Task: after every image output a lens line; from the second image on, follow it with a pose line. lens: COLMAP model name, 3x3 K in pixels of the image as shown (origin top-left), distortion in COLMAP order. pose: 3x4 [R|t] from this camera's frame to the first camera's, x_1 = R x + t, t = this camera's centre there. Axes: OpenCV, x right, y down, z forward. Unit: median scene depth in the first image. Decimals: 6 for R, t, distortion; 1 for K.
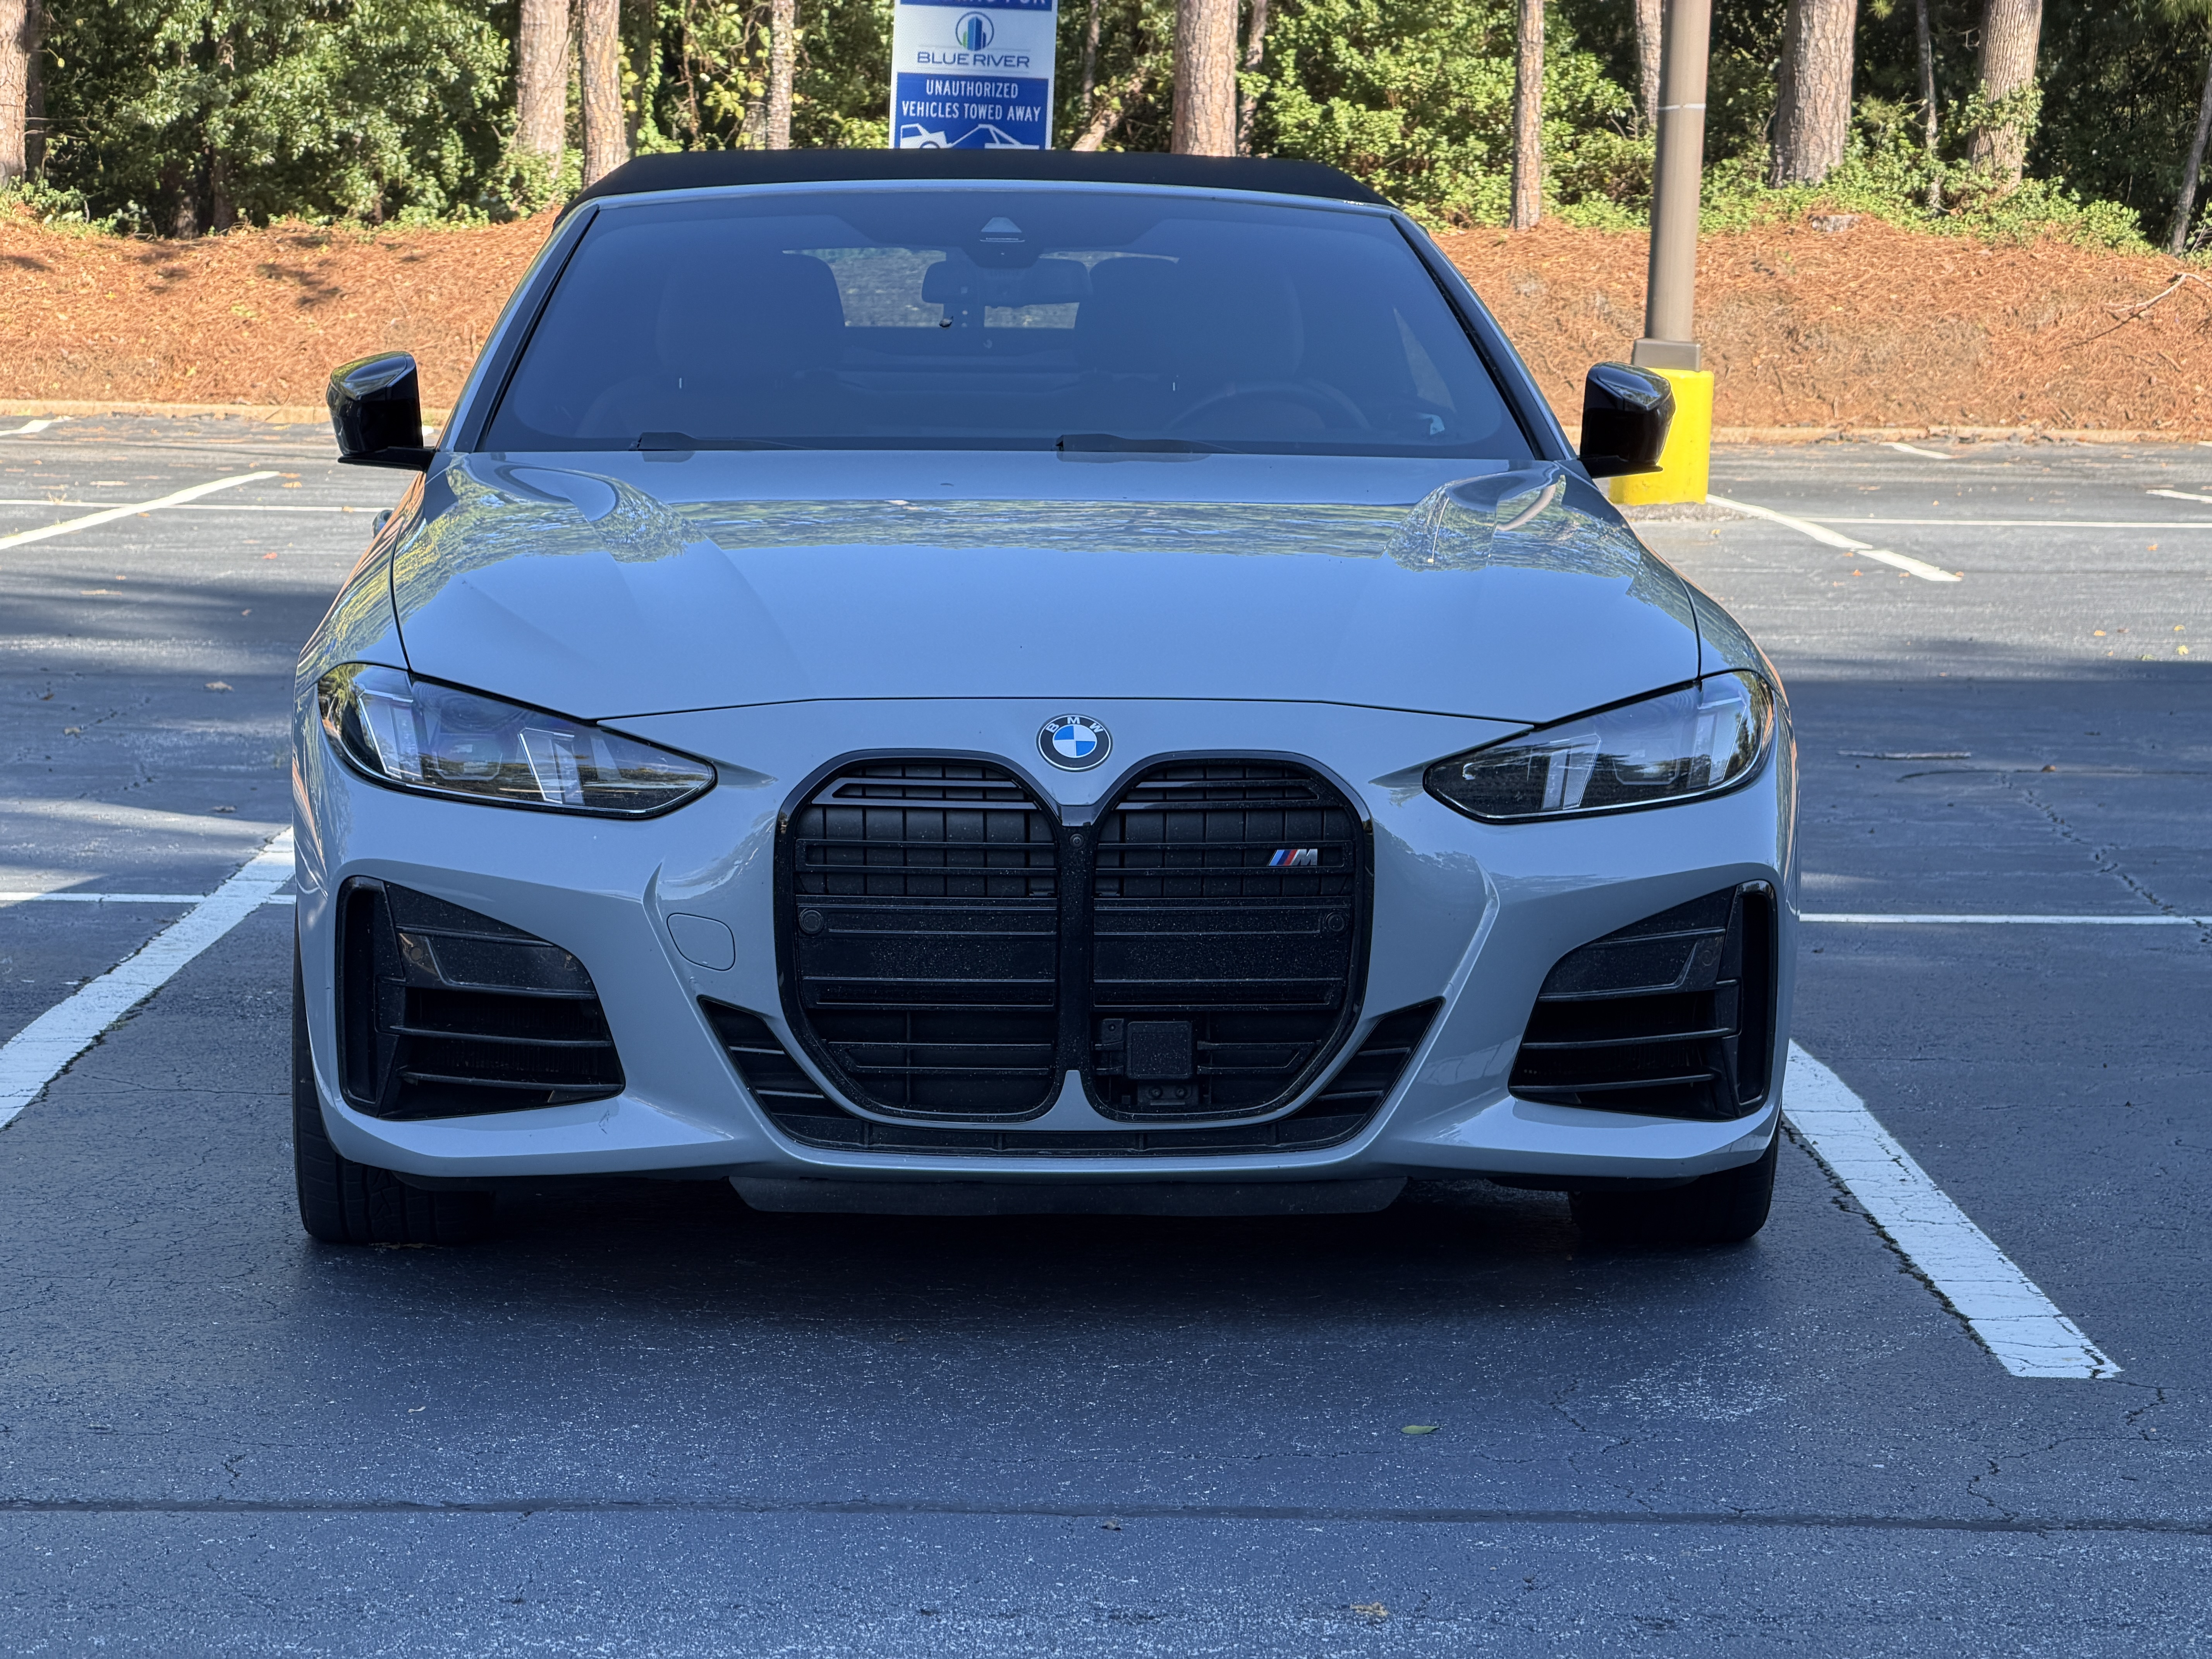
lens RADIAL K [[6650.2, 0, 1106.0], [0, 6650.2, 830.3], [0, 0, 1]] dist [-0.040888, 0.000000]
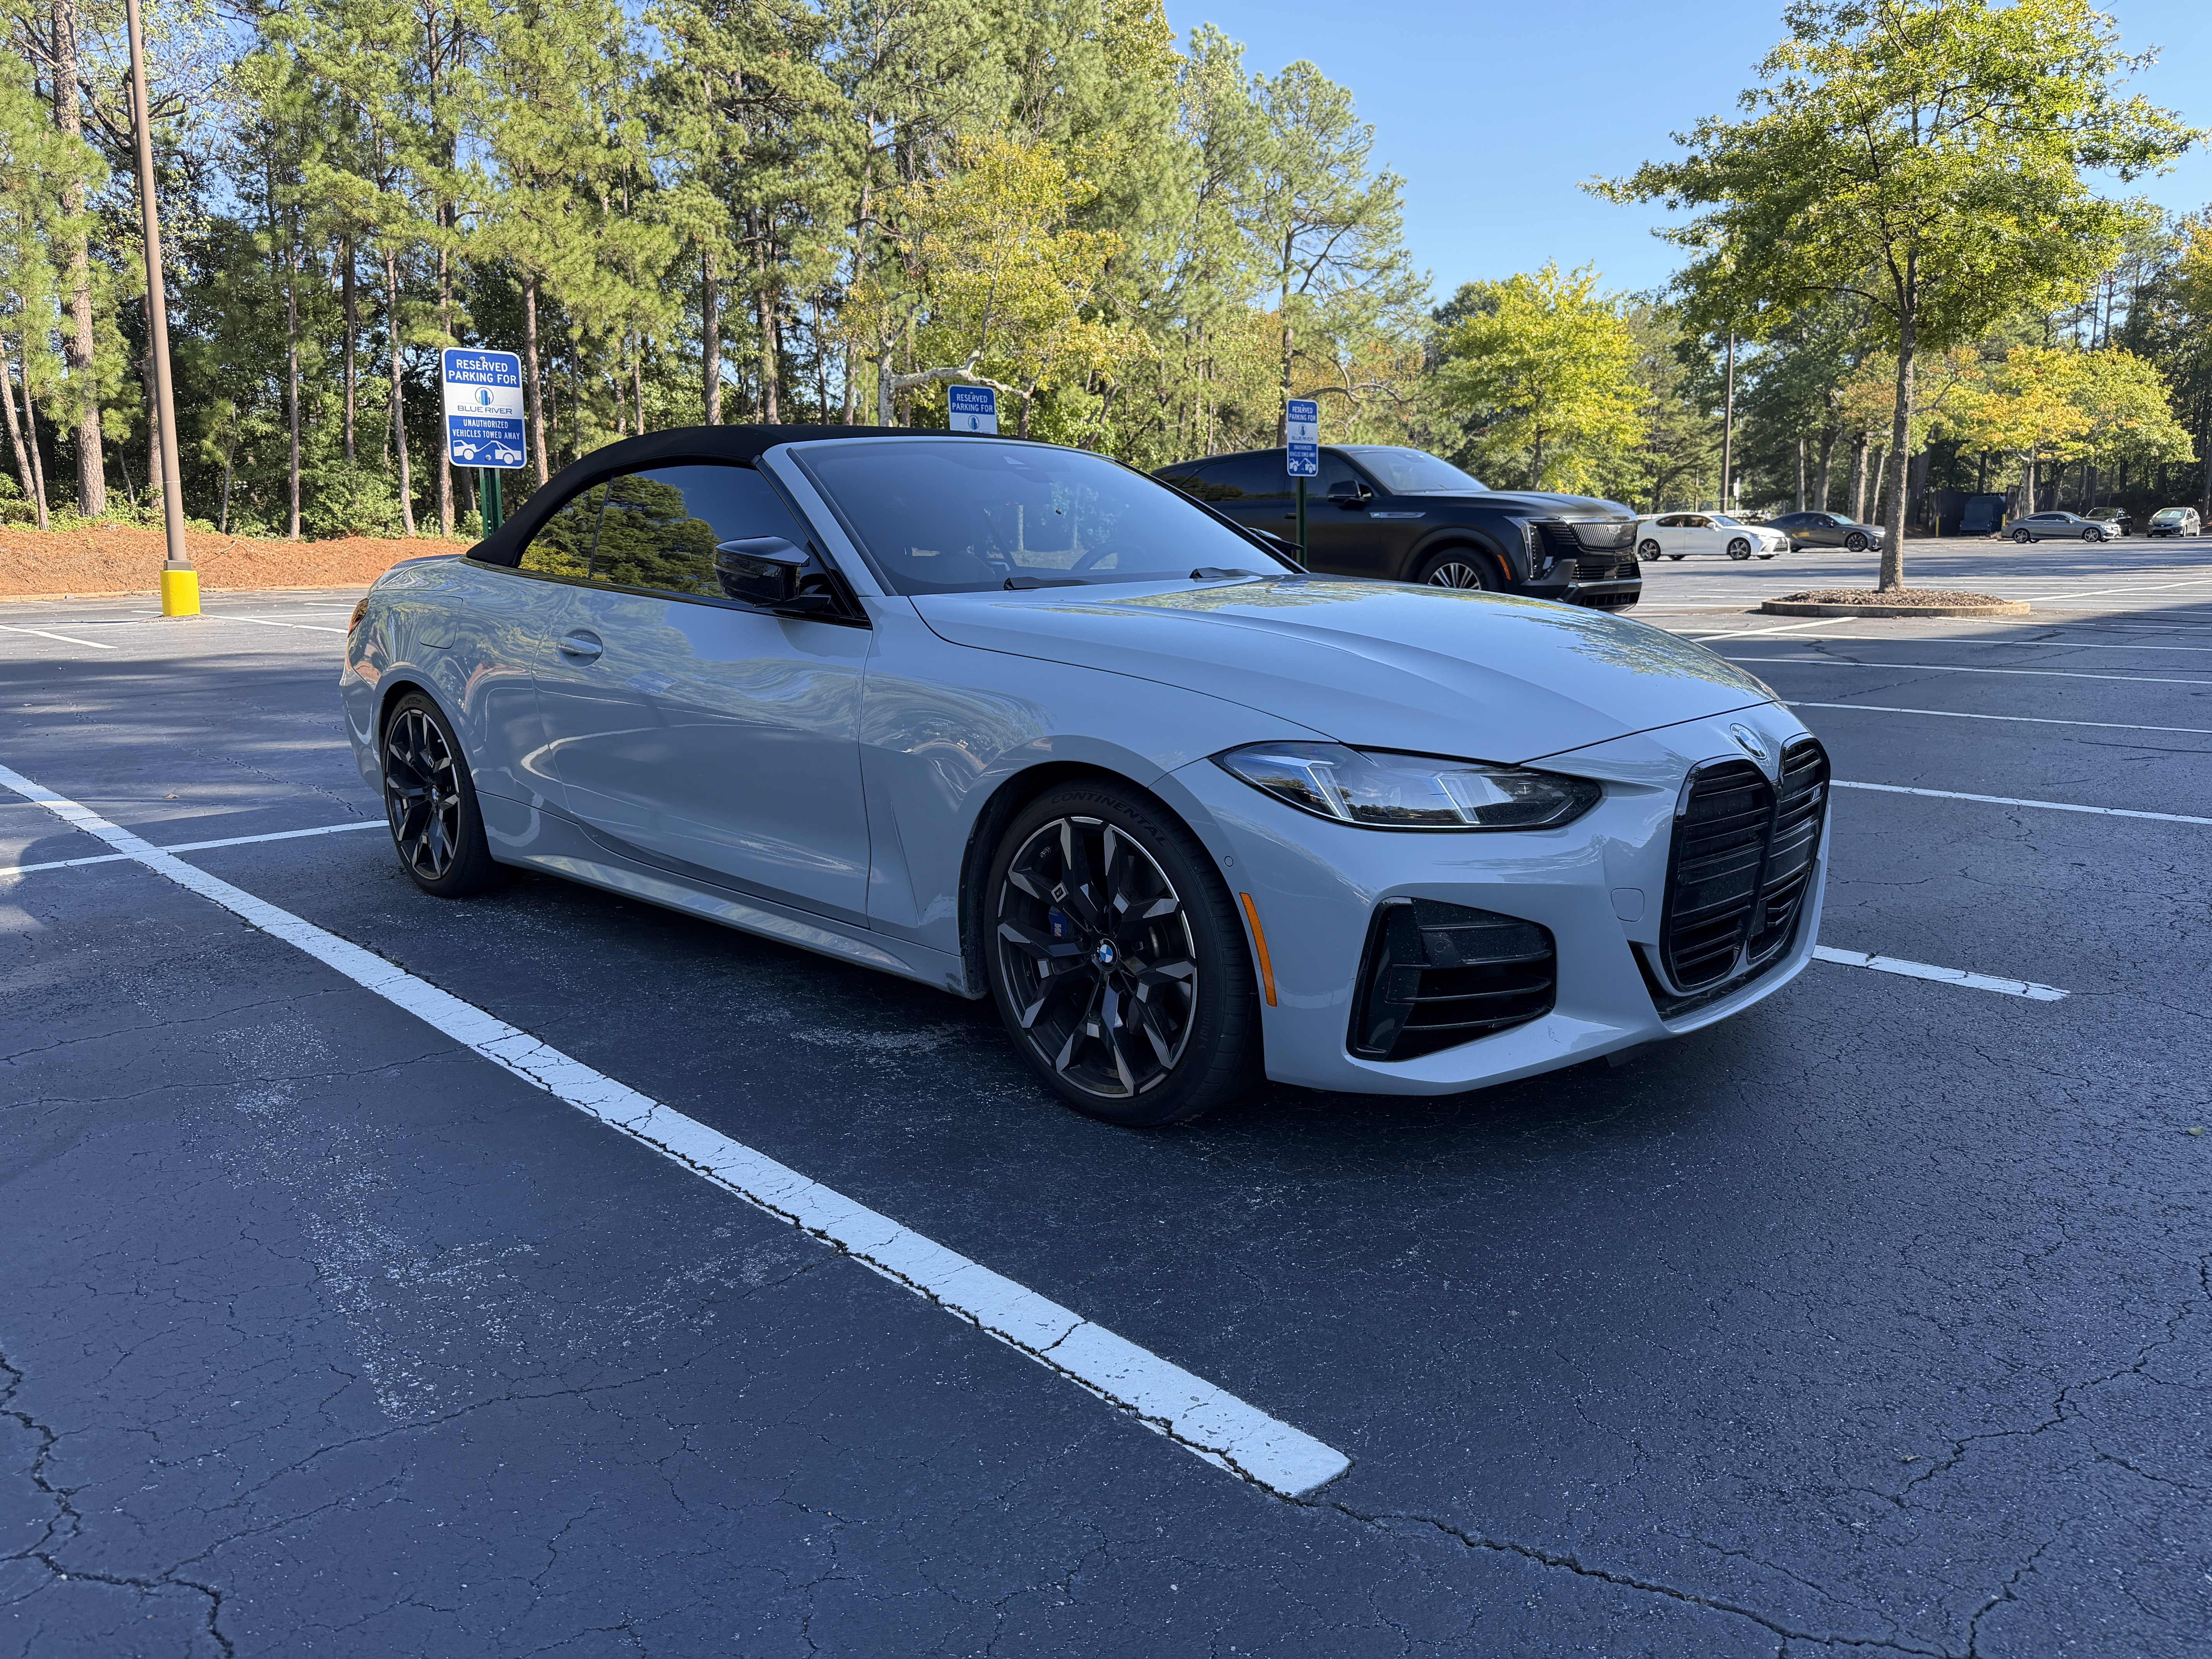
lens RADIAL K [[1577.1, 0, 1098.6], [0, 1577.1, 826.9], [0, 0, 1]] dist [-0.006513, -0.009192]
pose [[0.743042, -0.141366, 0.654143, -0.368575], [0.077000, 0.989003, 0.126267, -0.052936], [-0.664800, -0.043452, 0.745757, 0.802181]]
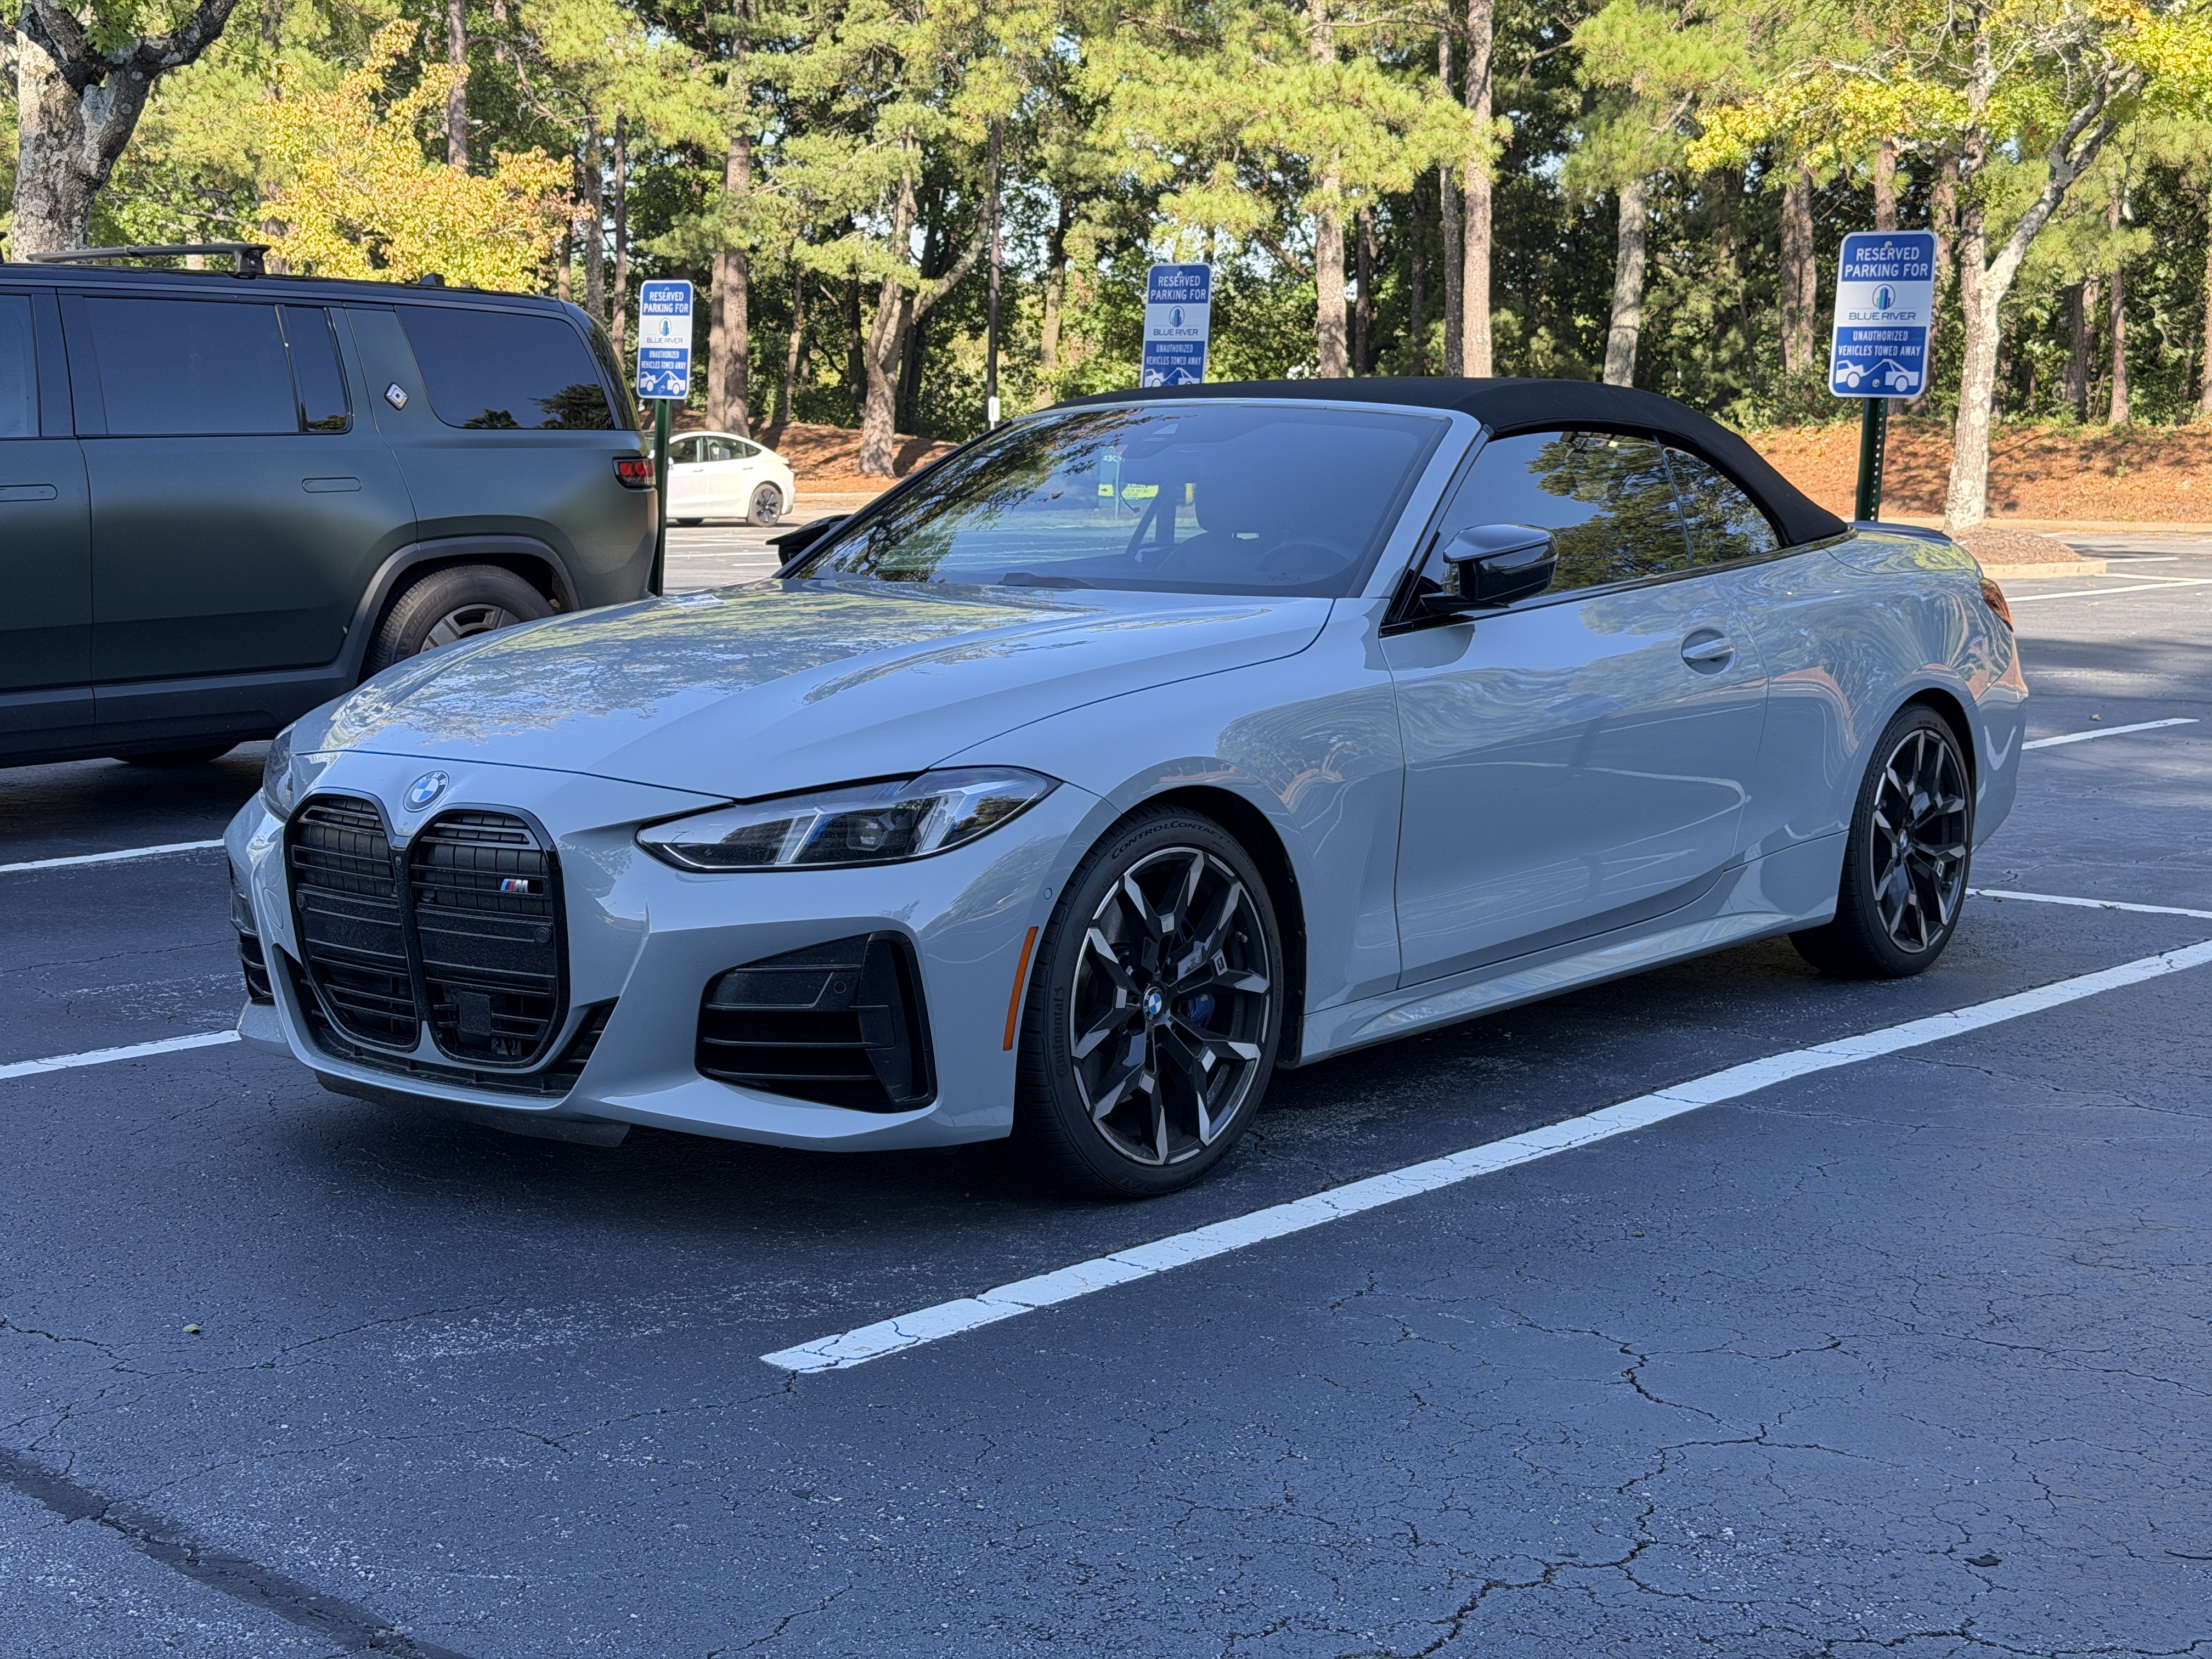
lens RADIAL K [[3057.9, 0, 1108.9], [0, 3057.9, 817.3], [0, 0, 1]] dist [0.133641, 0.000000]
pose [[0.759306, 0.069832, -0.646976, 0.510747], [-0.050838, 0.997552, 0.048006, -0.044817], [0.648745, -0.003560, 0.760998, 0.578861]]
